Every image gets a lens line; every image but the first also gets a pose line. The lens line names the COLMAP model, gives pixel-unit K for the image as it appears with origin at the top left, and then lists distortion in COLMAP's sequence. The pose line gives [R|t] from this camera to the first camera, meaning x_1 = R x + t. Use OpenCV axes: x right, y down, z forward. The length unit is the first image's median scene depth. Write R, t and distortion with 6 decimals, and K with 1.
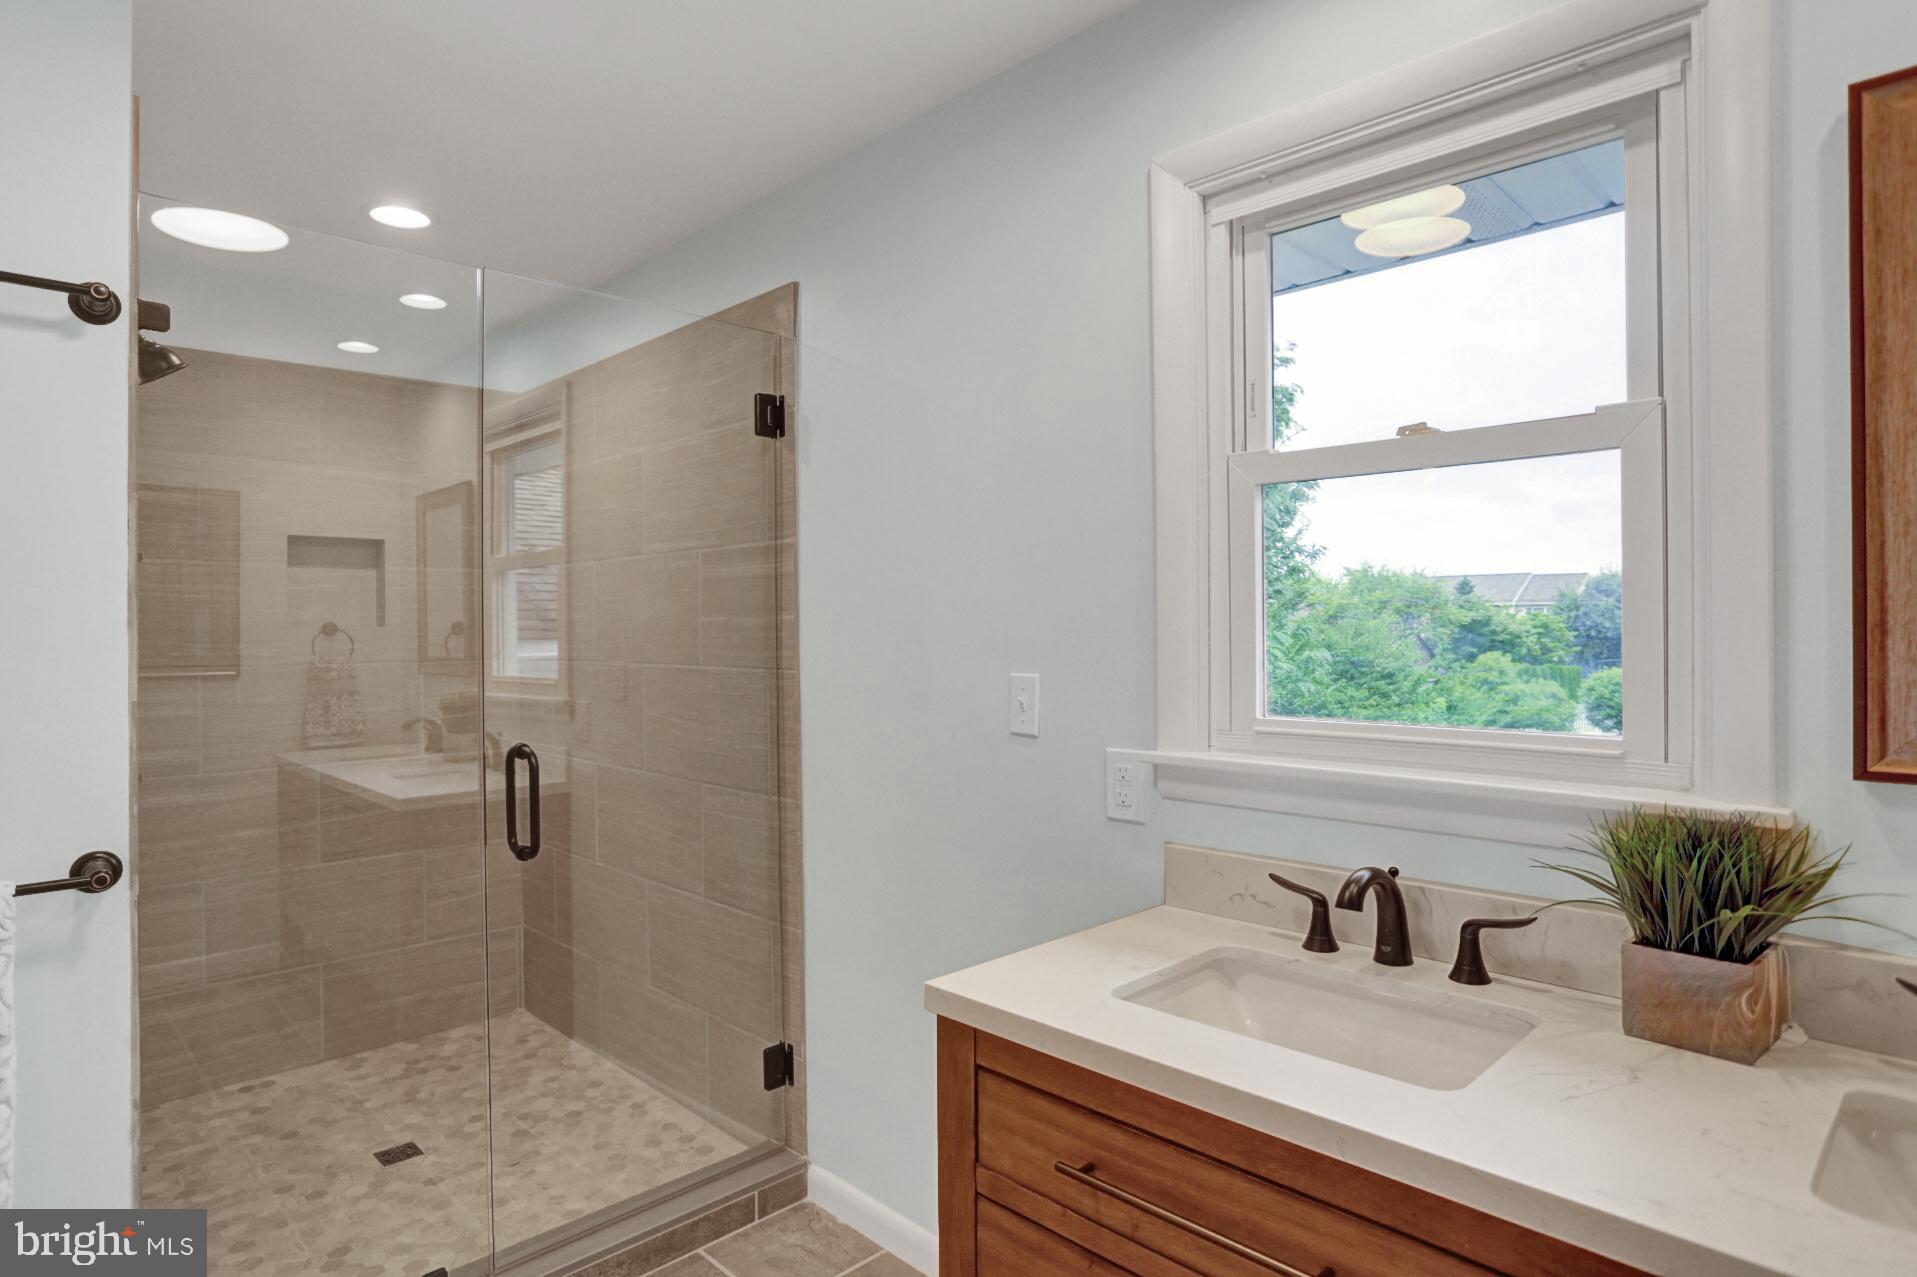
lens RADIAL K [[1072.7, 0, 958.5], [0, 1072.7, 638.5], [0, 0, 1]] dist [-0.068291, 0.041426]
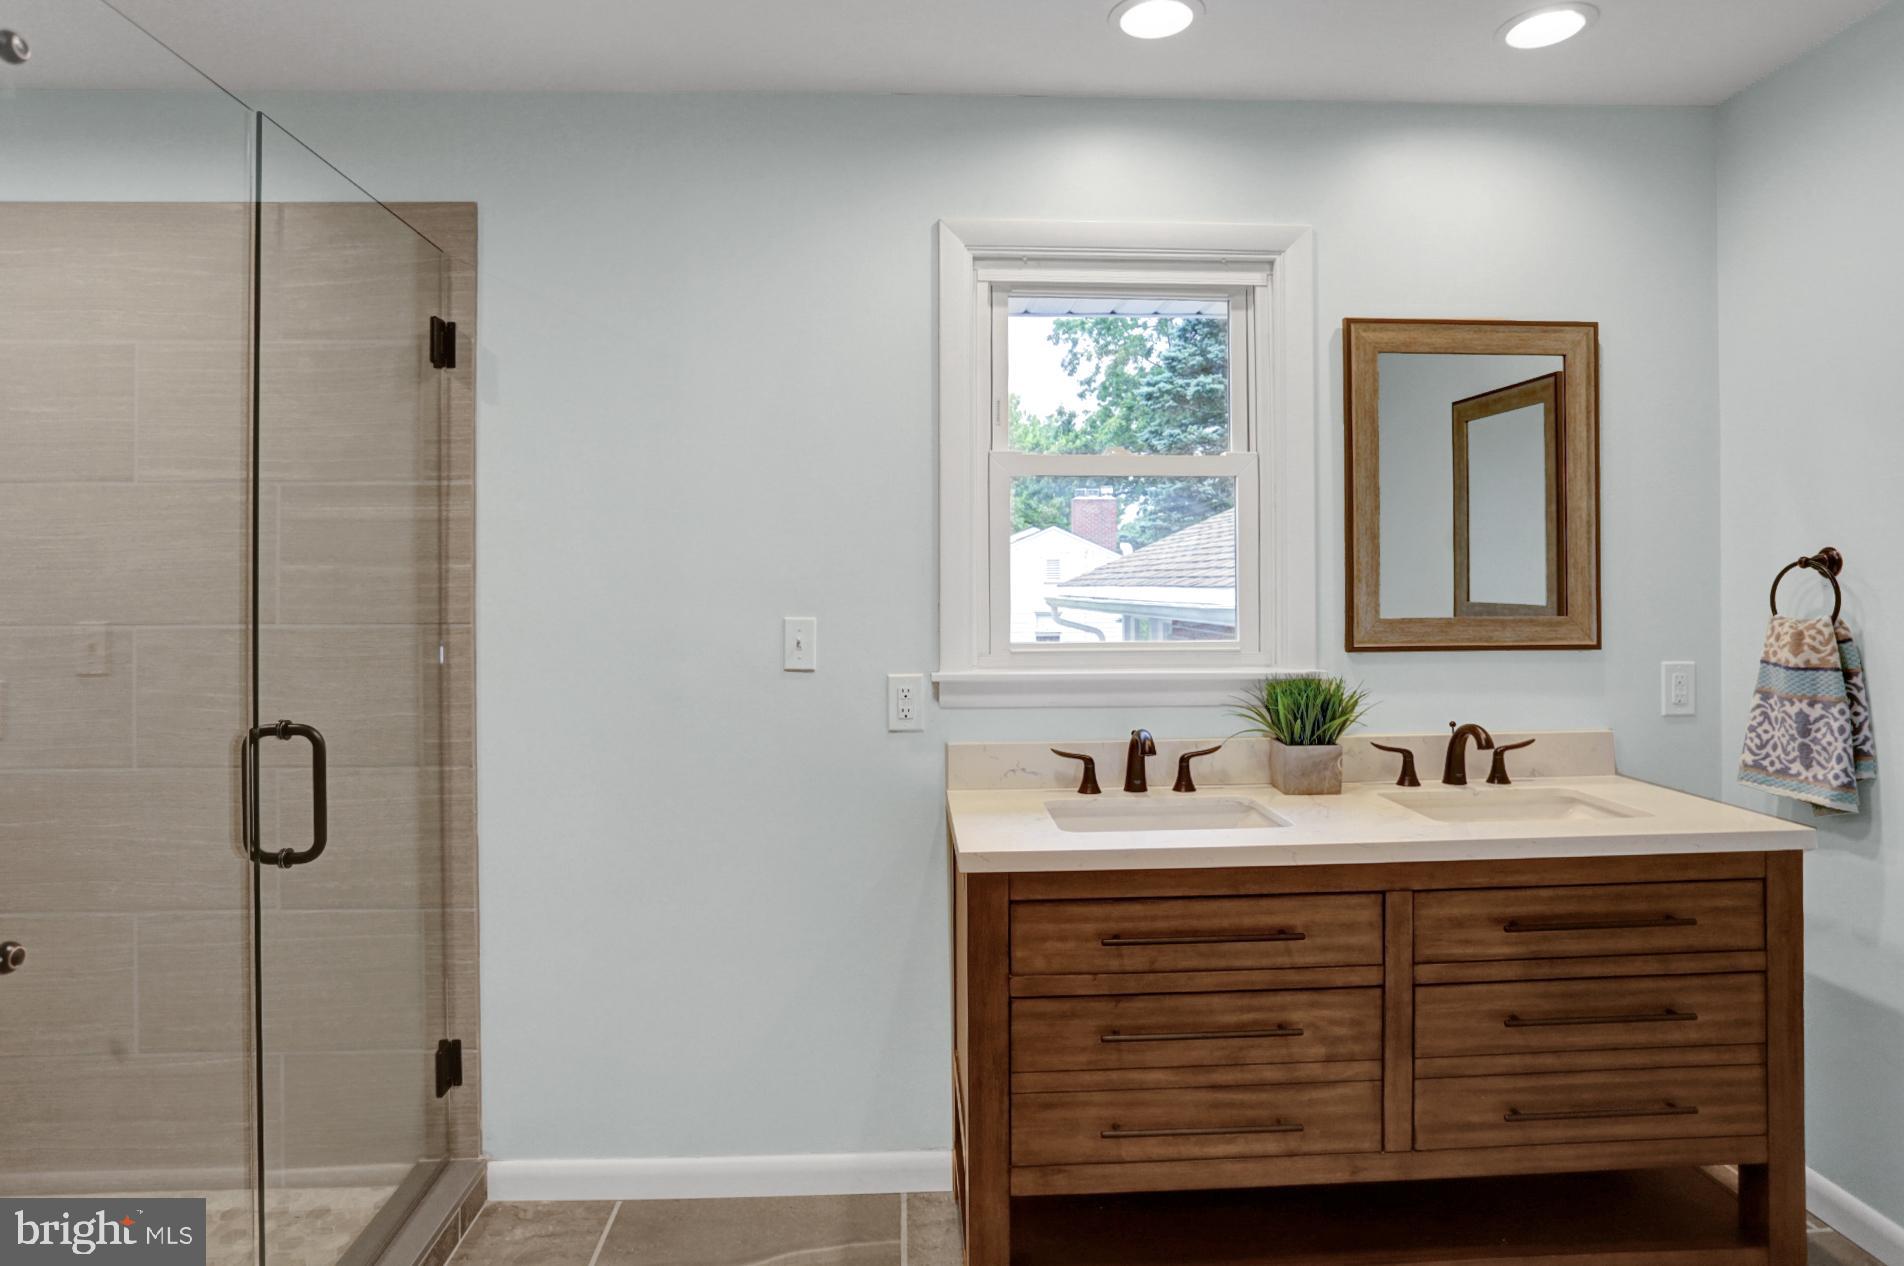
lens RADIAL K [[1085.4, 0, 952.6], [0, 1085.4, 590.1], [0, 0, 1]] dist [-0.073947, 0.048173]
pose [[0.658198, 0.001394, 0.752843, -0.793518], [0.008302, 0.999924, -0.009109, 0.017001], [-0.752799, 0.012246, 0.658137, 0.117673]]
